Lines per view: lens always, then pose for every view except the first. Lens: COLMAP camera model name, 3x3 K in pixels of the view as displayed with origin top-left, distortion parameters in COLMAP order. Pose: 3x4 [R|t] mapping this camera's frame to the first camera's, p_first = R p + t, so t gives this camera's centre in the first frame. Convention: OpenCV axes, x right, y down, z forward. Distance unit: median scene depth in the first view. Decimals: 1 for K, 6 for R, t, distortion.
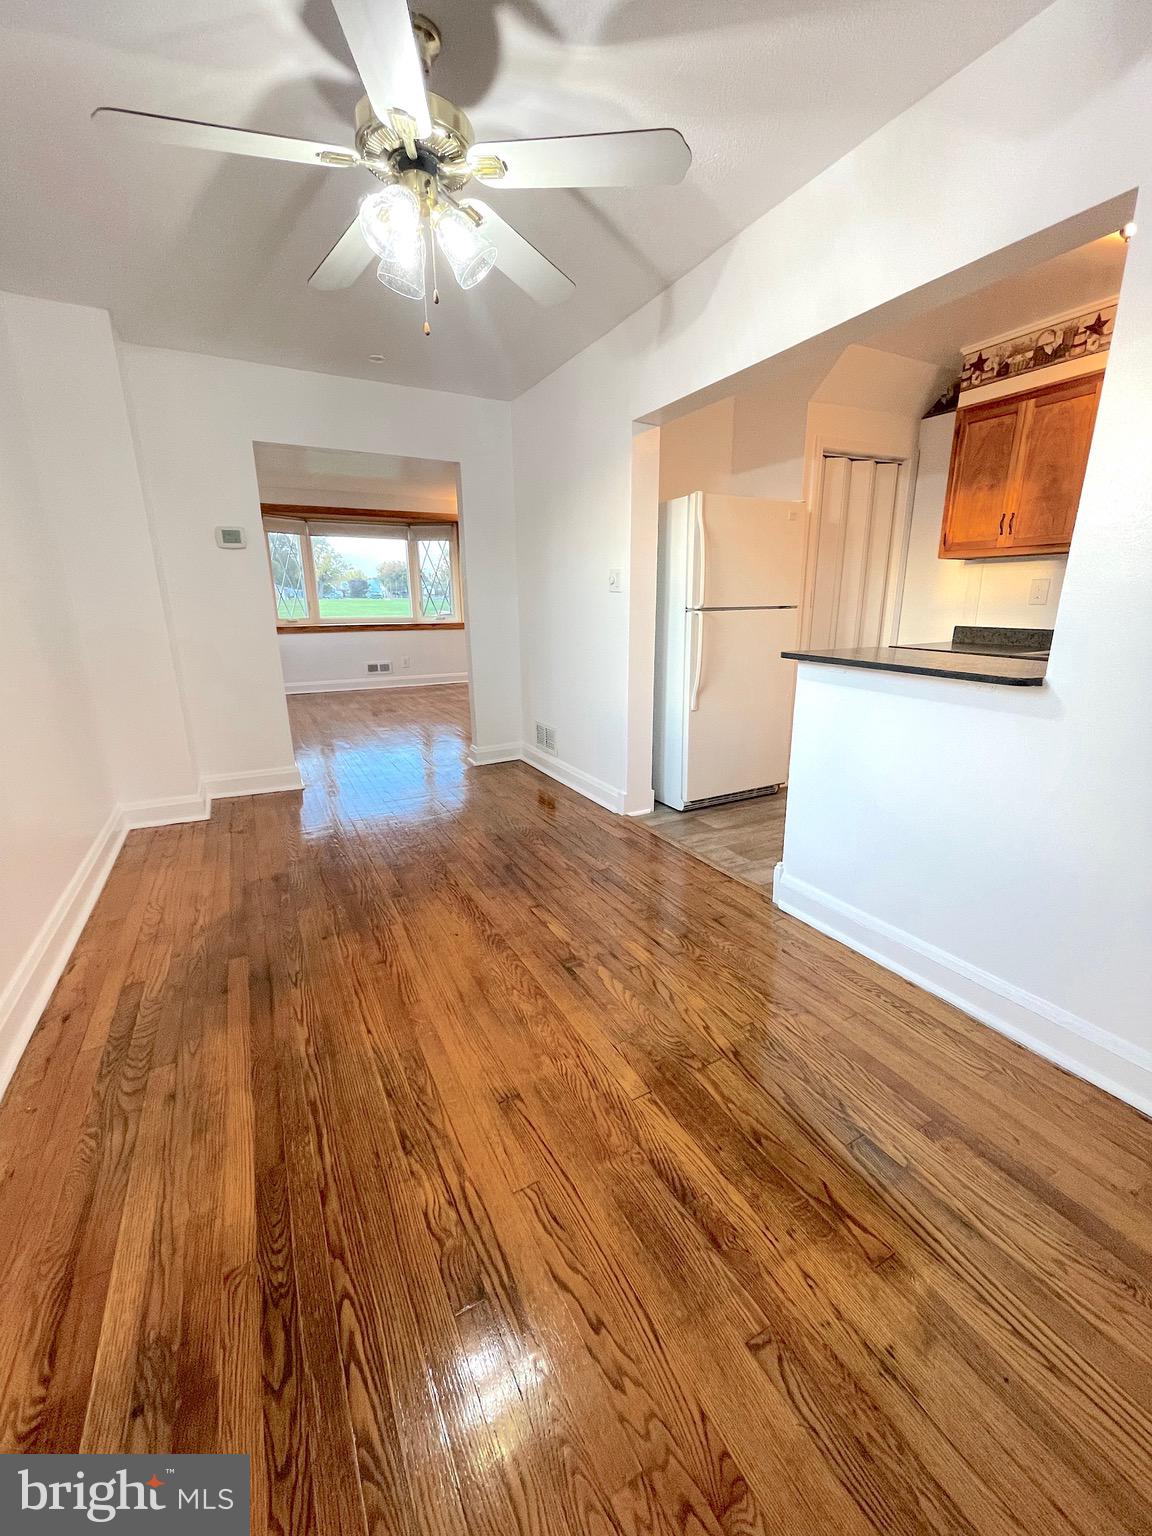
lens RADIAL K [[622.4, 0, 571.4], [0, 622.4, 766.4], [0, 0, 1]] dist [-0.006719, 0.001647]
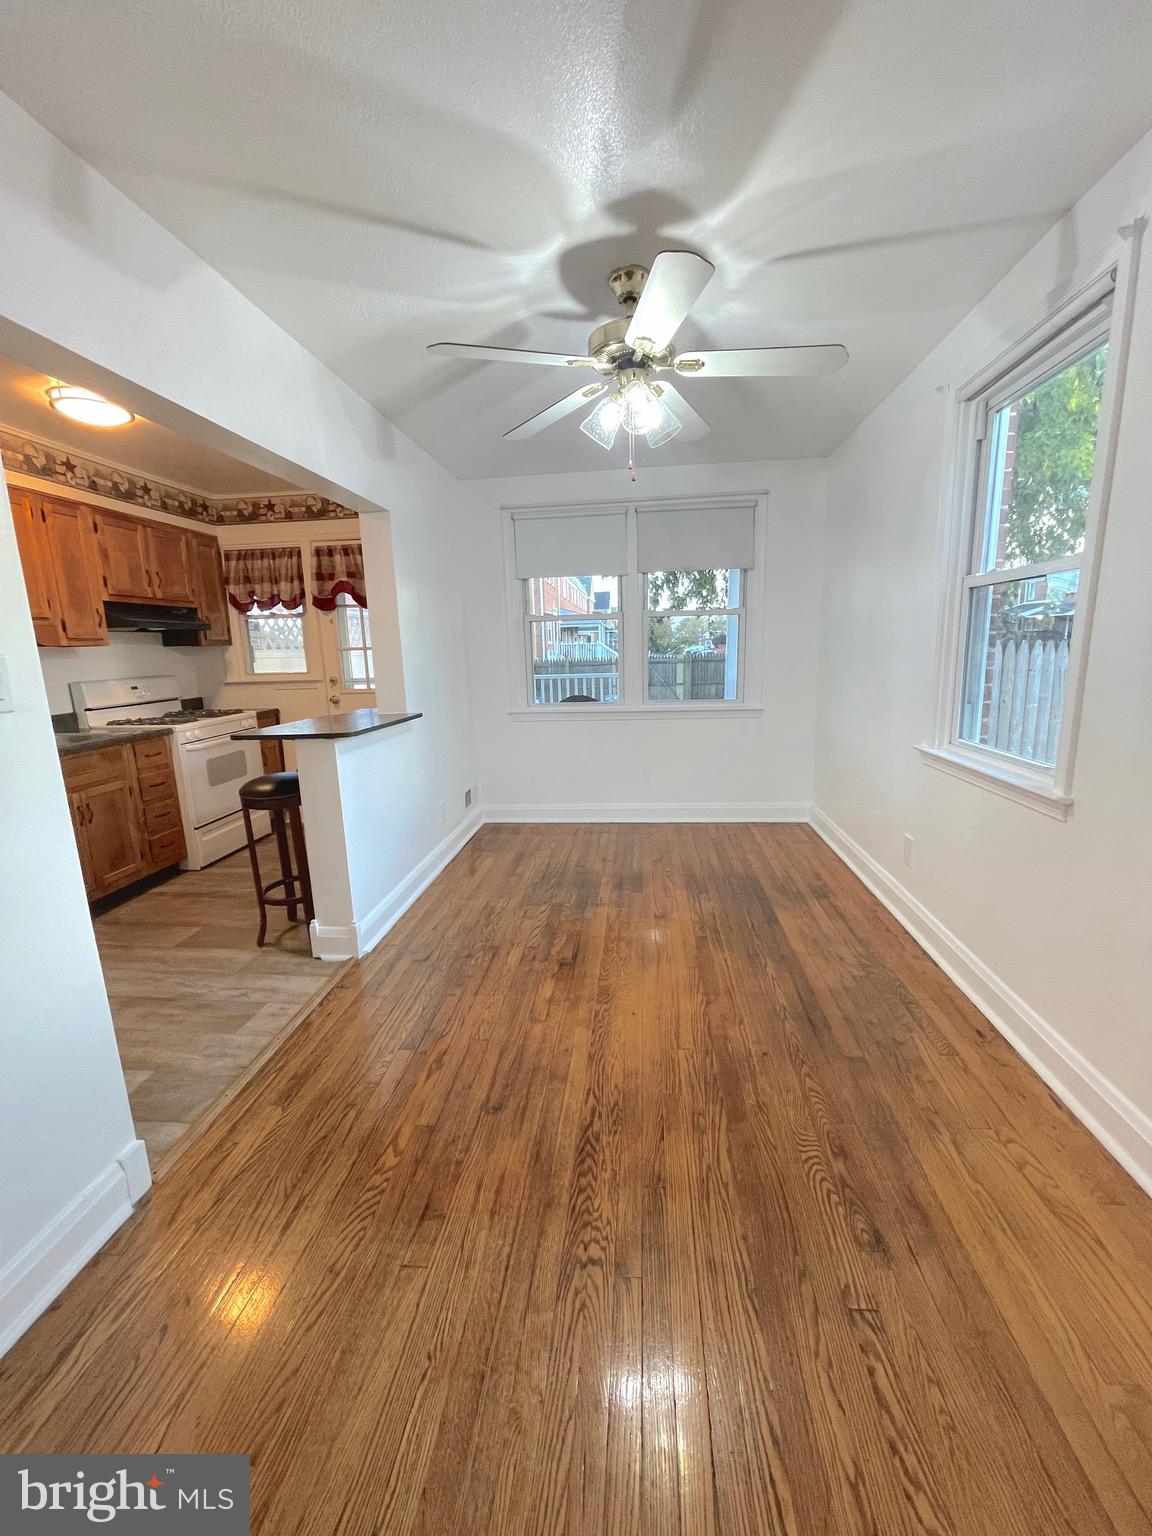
lens RADIAL K [[622.4, 0, 582.9], [0, 622.4, 760.4], [0, 0, 1]] dist [-0.006719, 0.001647]
pose [[-0.839879, -0.068042, 0.538491, -0.679124], [0.175371, 0.904880, 0.387863, -0.539939], [-0.513661, 0.420194, -0.748057, 1.756370]]
